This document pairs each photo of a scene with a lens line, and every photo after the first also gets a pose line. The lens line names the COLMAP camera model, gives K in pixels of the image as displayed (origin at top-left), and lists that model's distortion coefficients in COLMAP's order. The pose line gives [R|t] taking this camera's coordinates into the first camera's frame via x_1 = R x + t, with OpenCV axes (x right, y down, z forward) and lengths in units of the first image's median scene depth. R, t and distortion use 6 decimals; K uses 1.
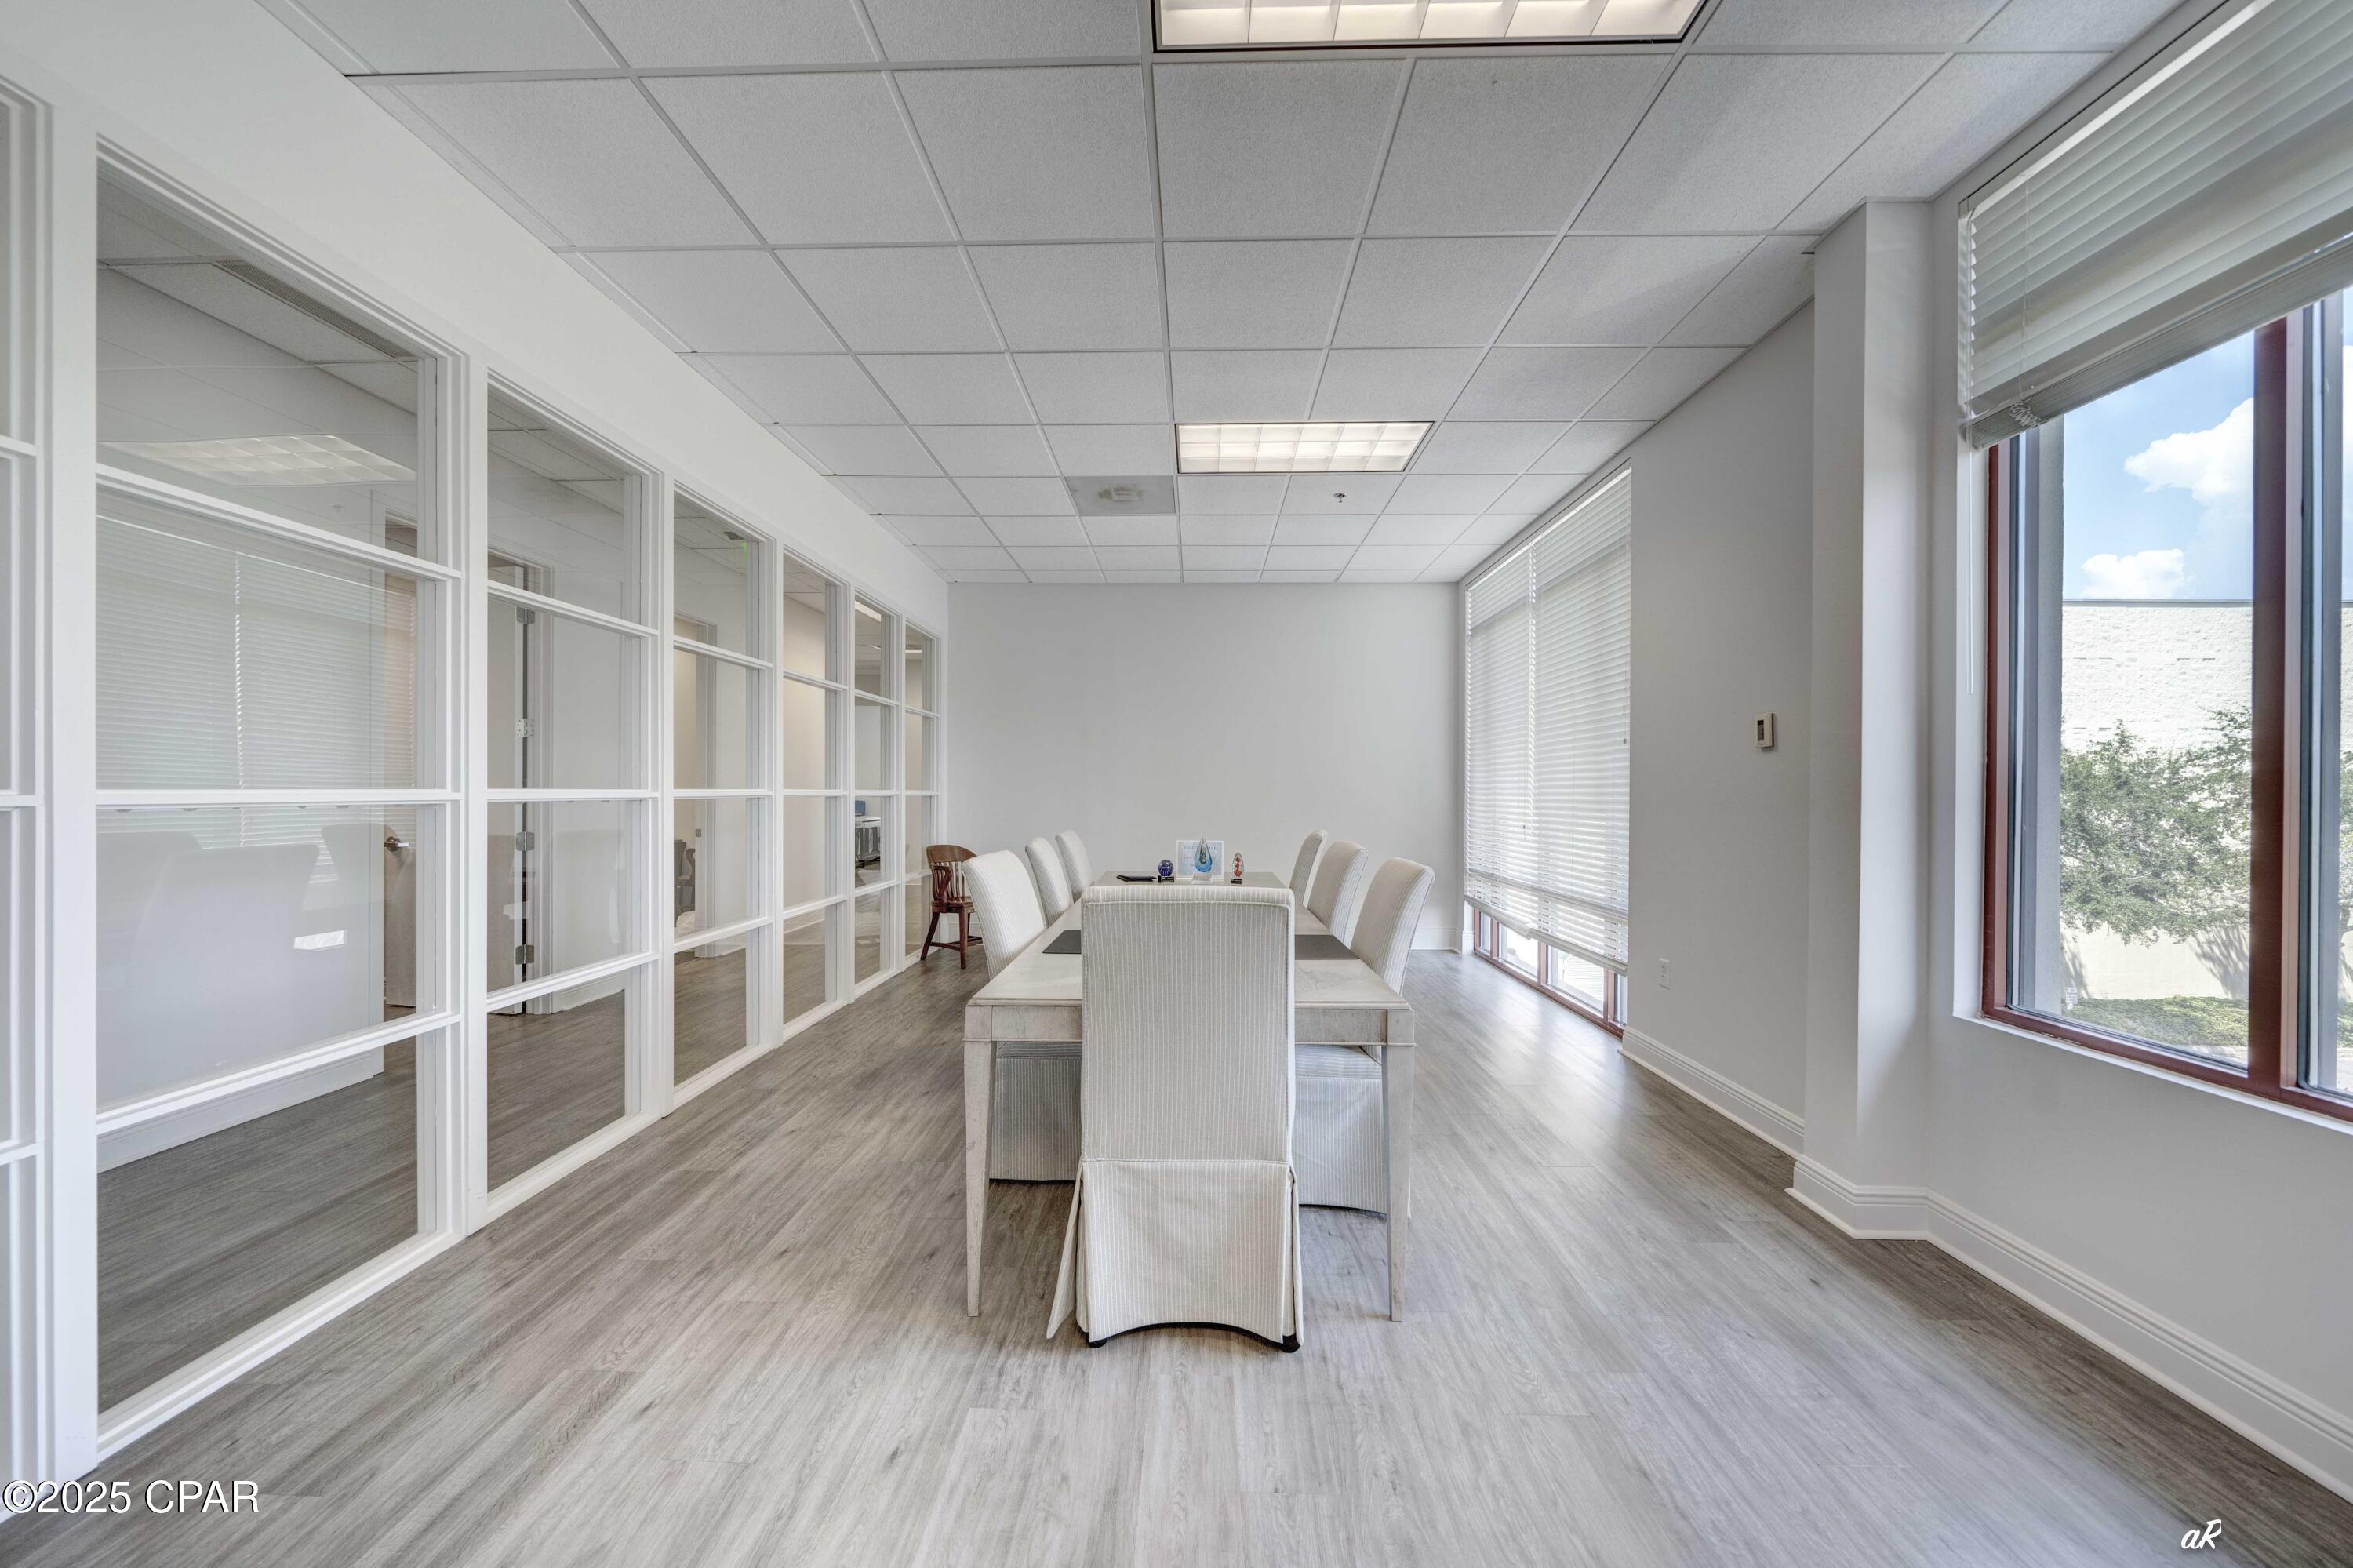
lens RADIAL K [[836.1, 0, 1127.9], [0, 836.1, 790.8], [0, 0, 1]] dist [-0.005161, -0.000602]
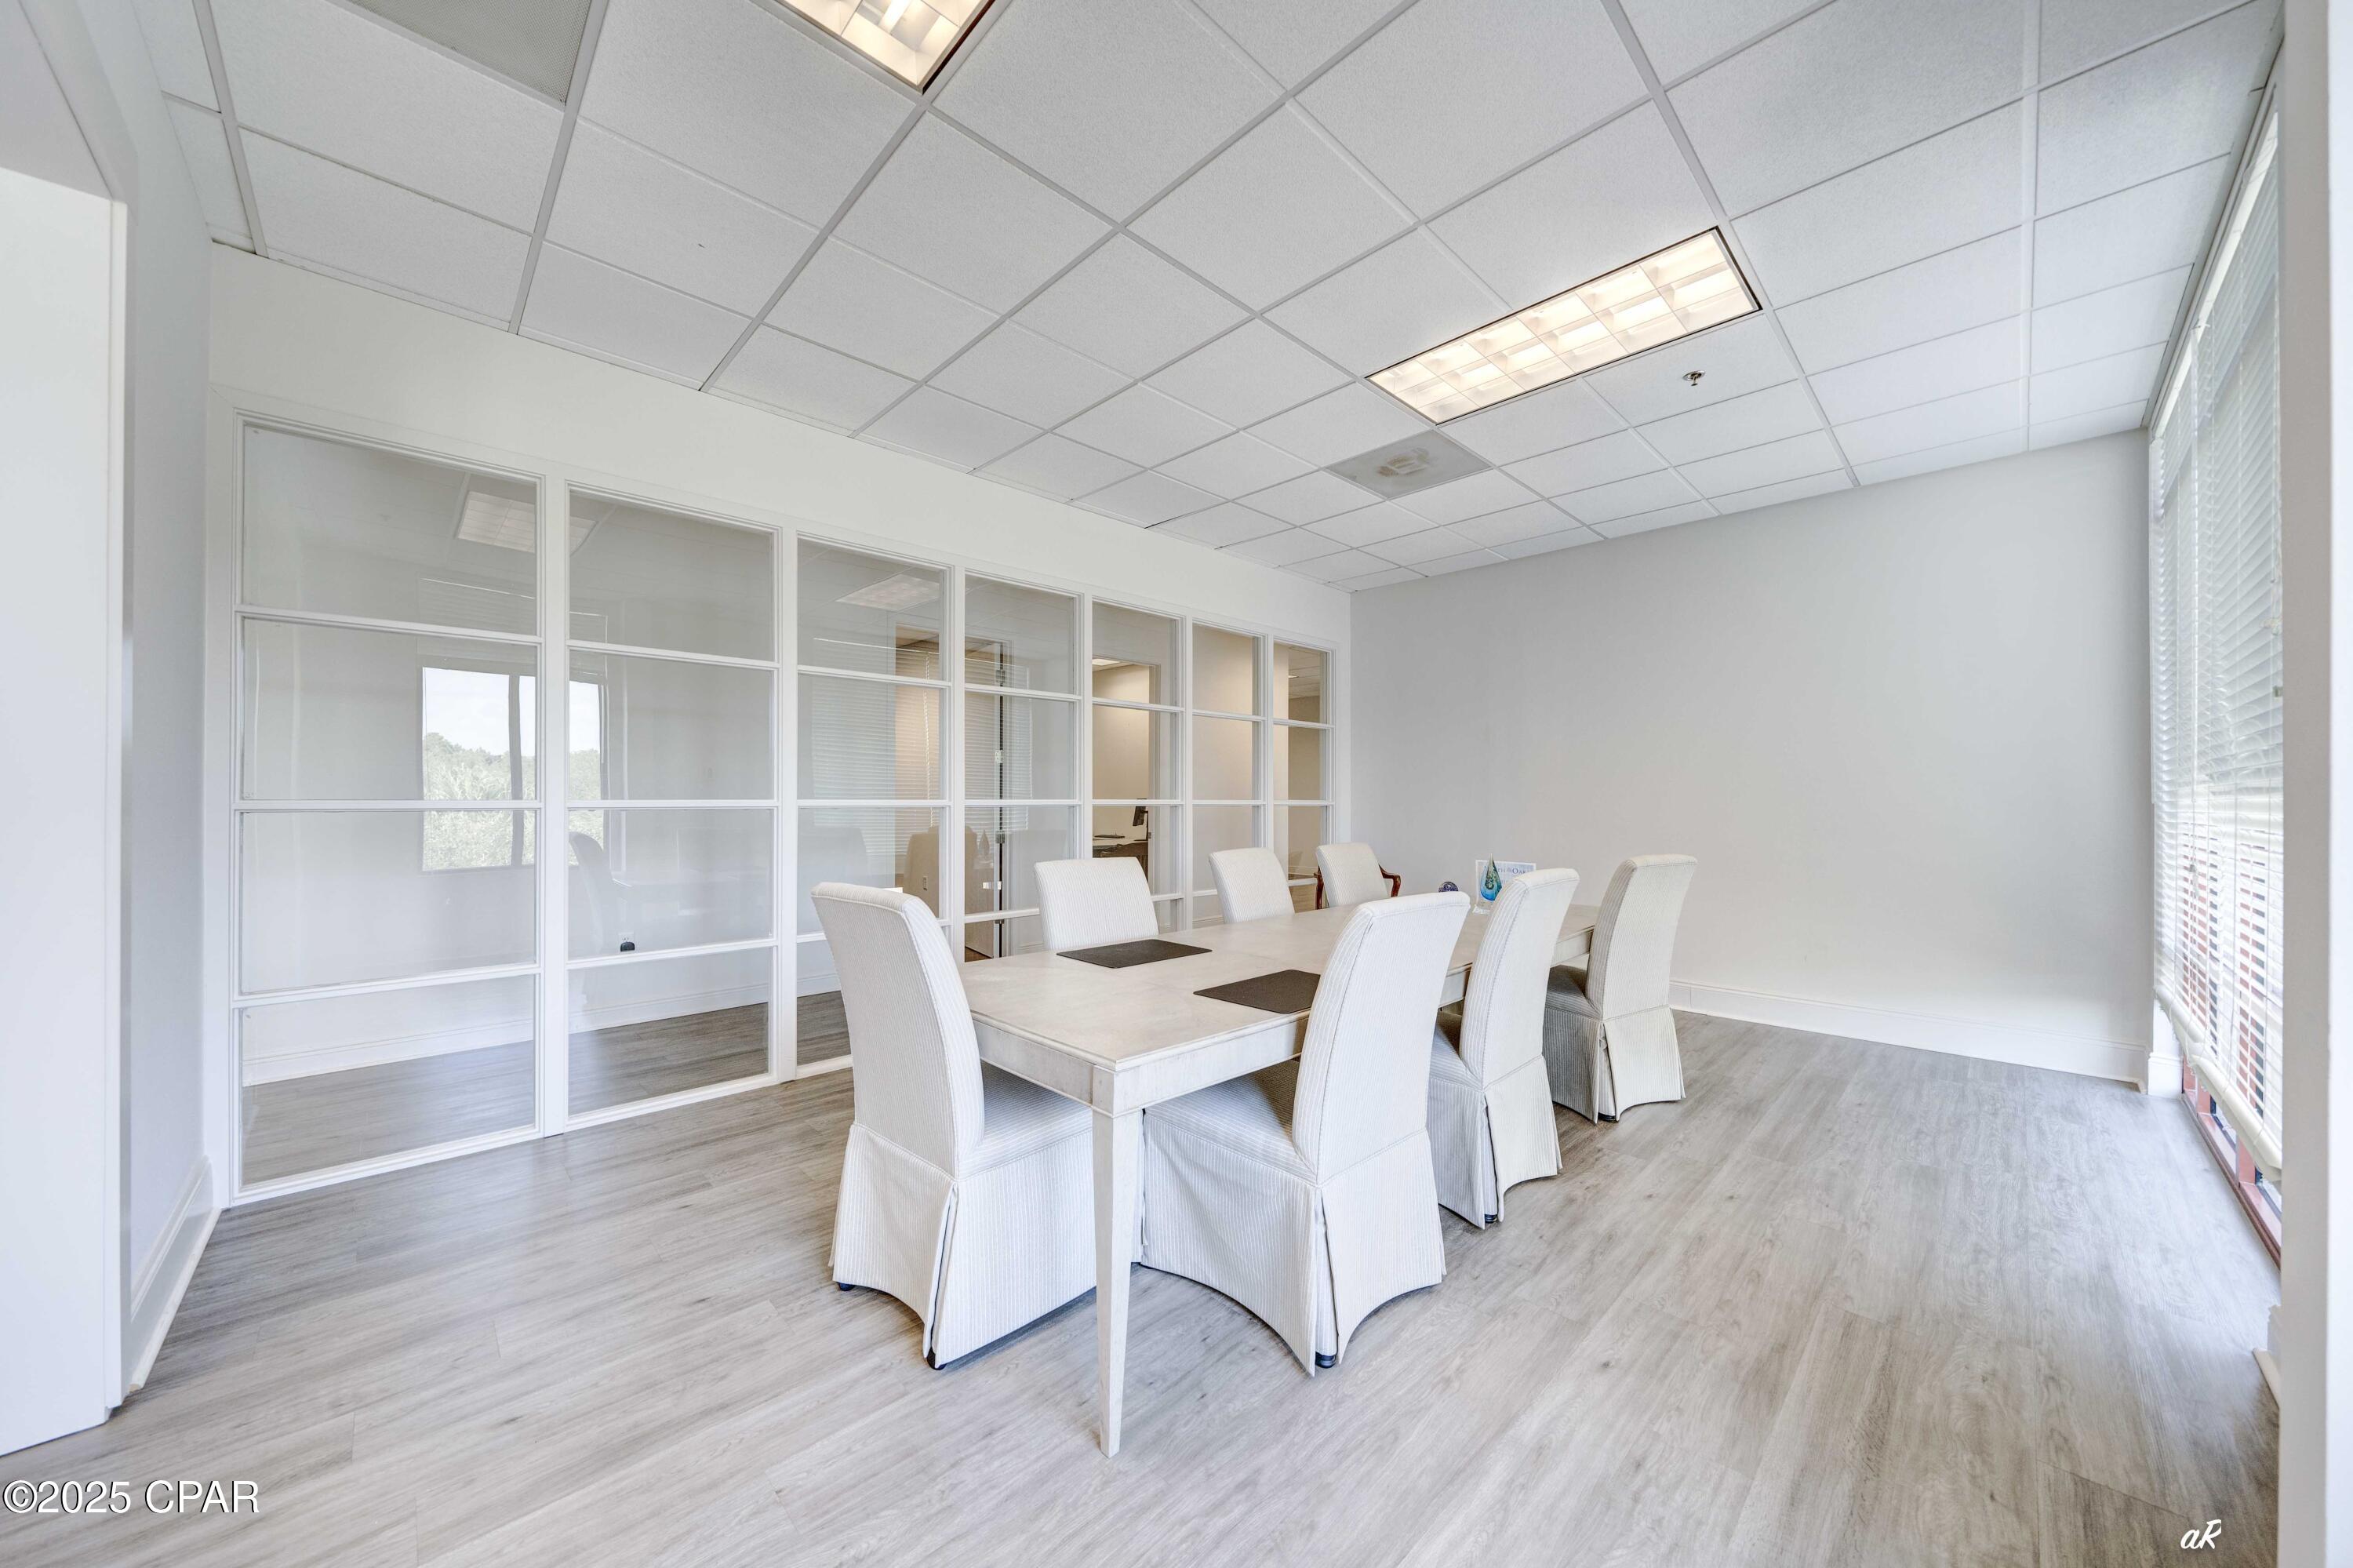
lens RADIAL K [[836.1, 0, 1260.6], [0, 836.1, 795.6], [0, 0, 1]] dist [-0.005161, -0.000602]
pose [[0.707952, -0.004536, -0.706245, 0.736225], [-0.000049, 0.999979, -0.006472, -0.000482], [0.706260, 0.004616, 0.707937, 0.389201]]
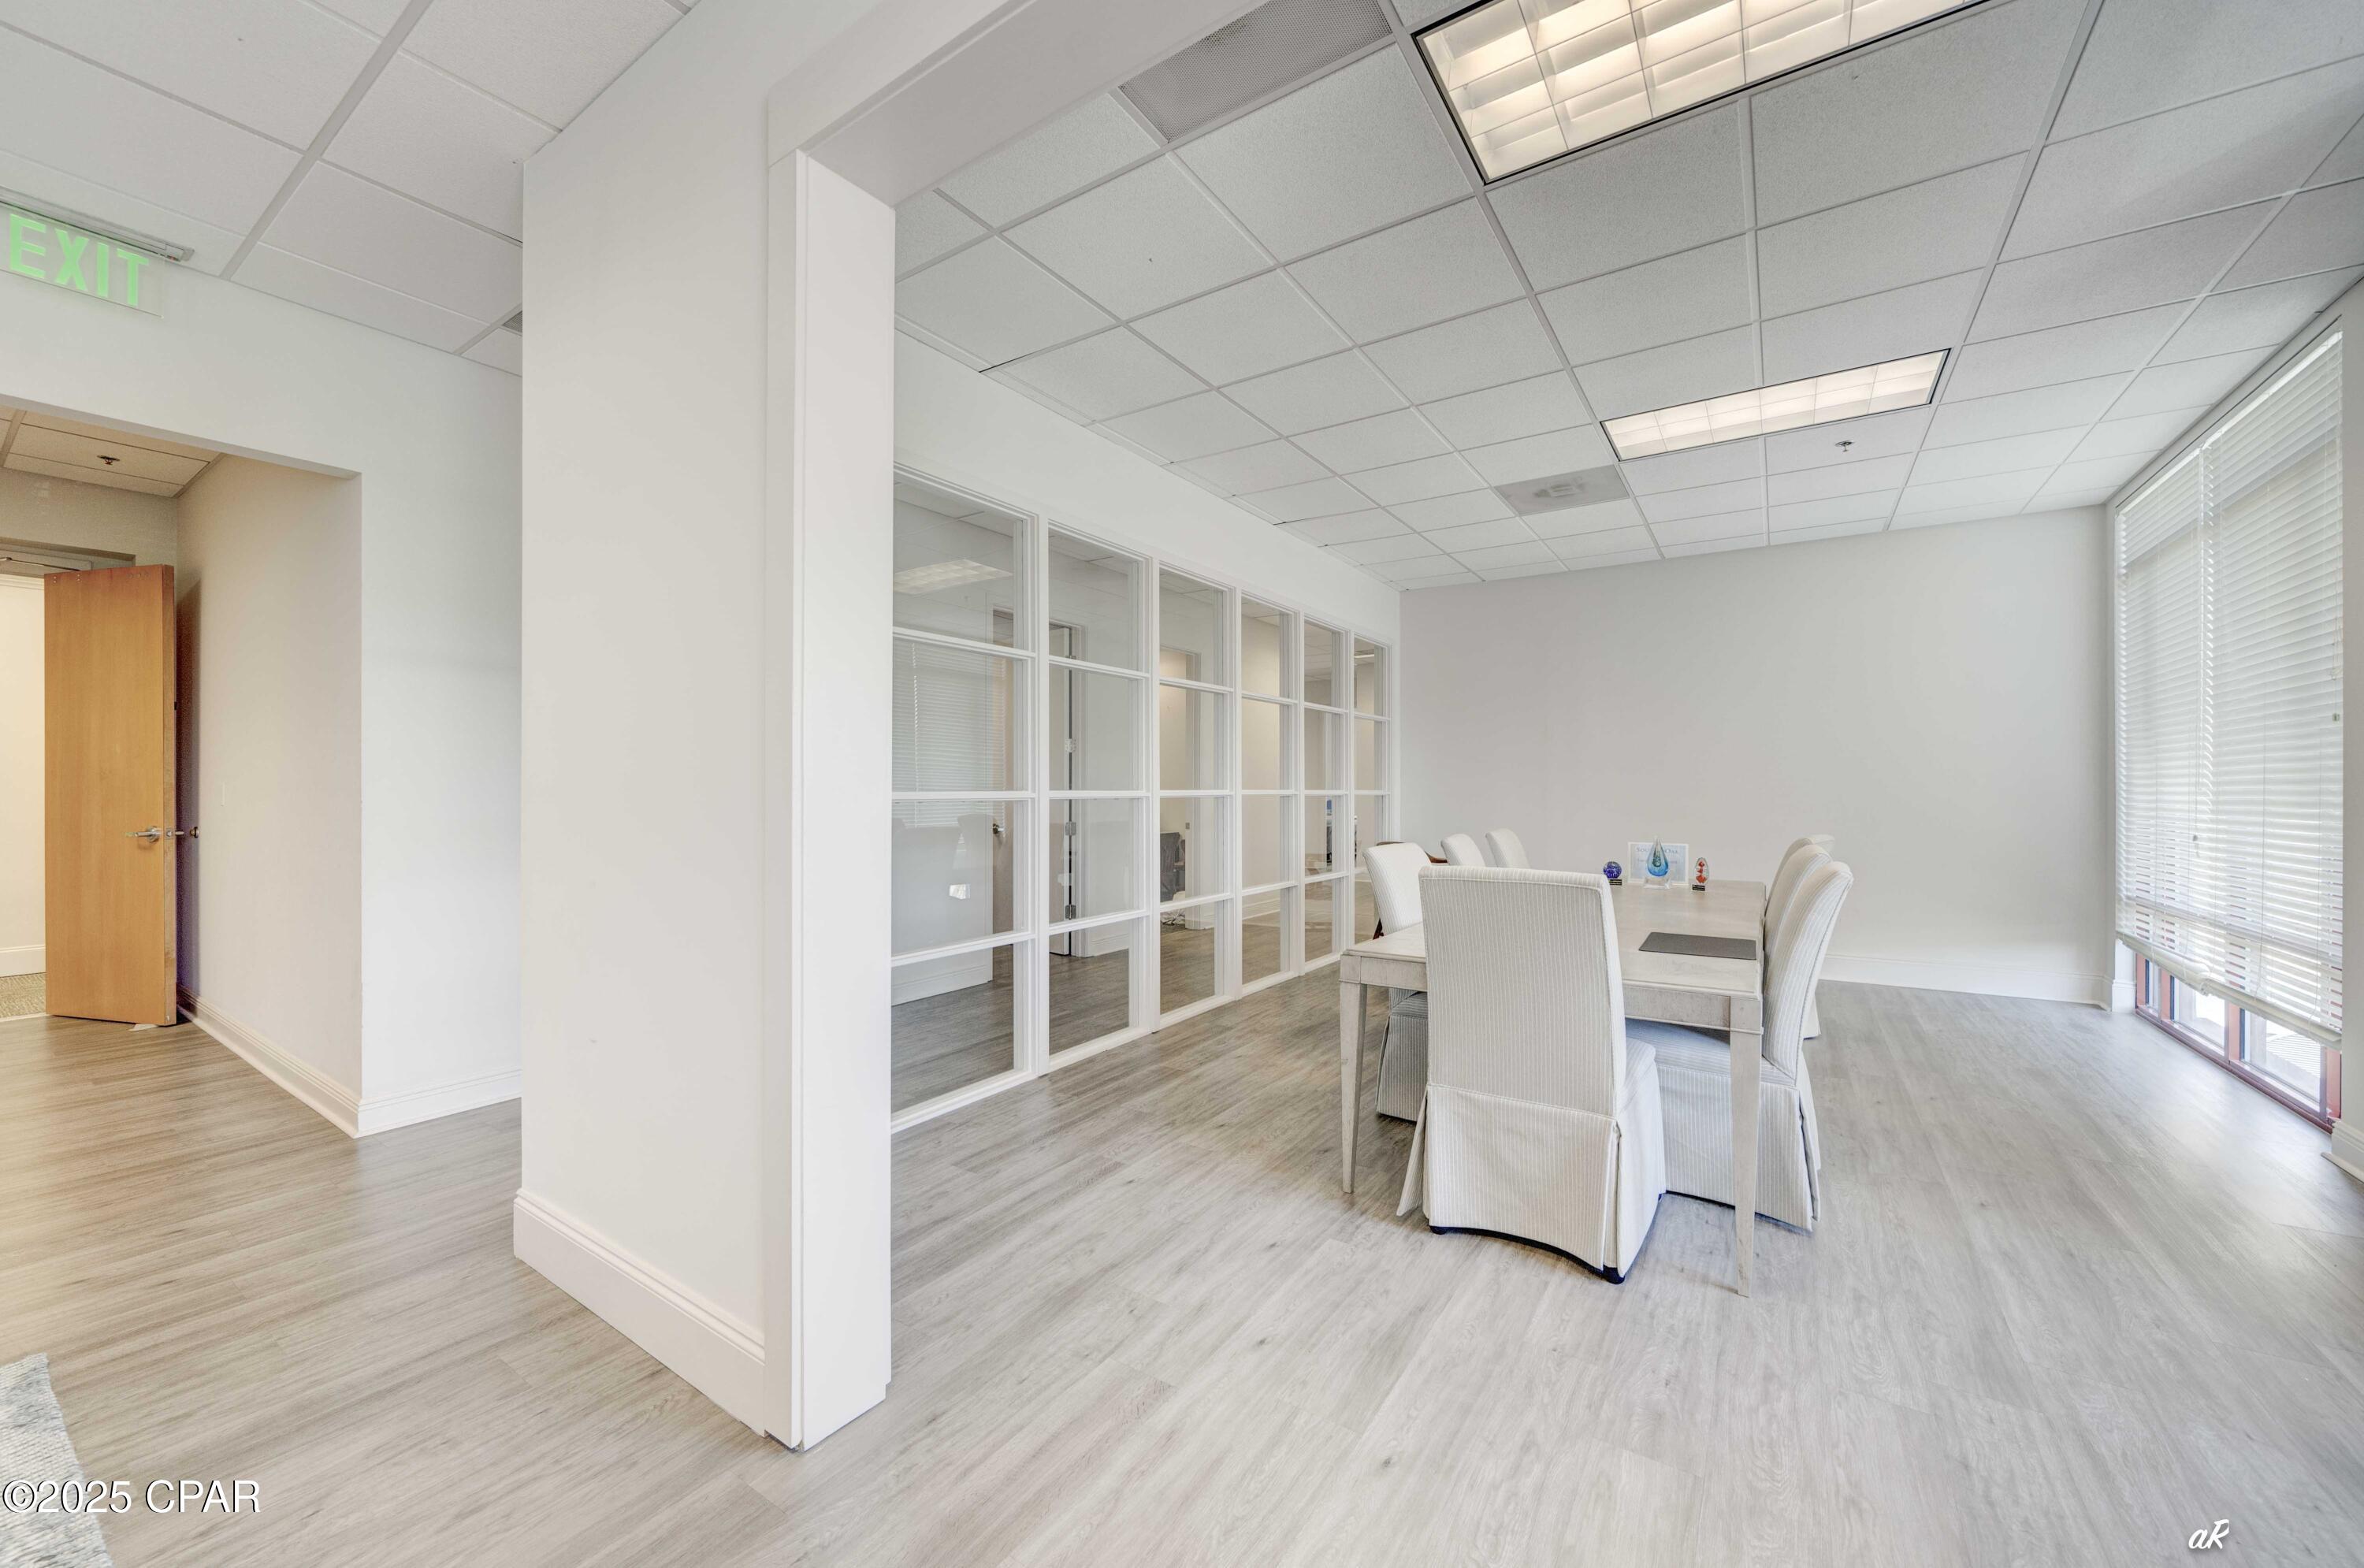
lens RADIAL K [[937.0, 0, 1127.9], [0, 937.0, 782.6], [0, 0, 1]] dist [-0.002585, -0.000453]
pose [[0.842639, -0.007256, -0.538430, 0.225167], [0.002440, 0.999950, -0.009657, 0.000405], [0.538473, 0.006824, 0.842615, -0.299583]]
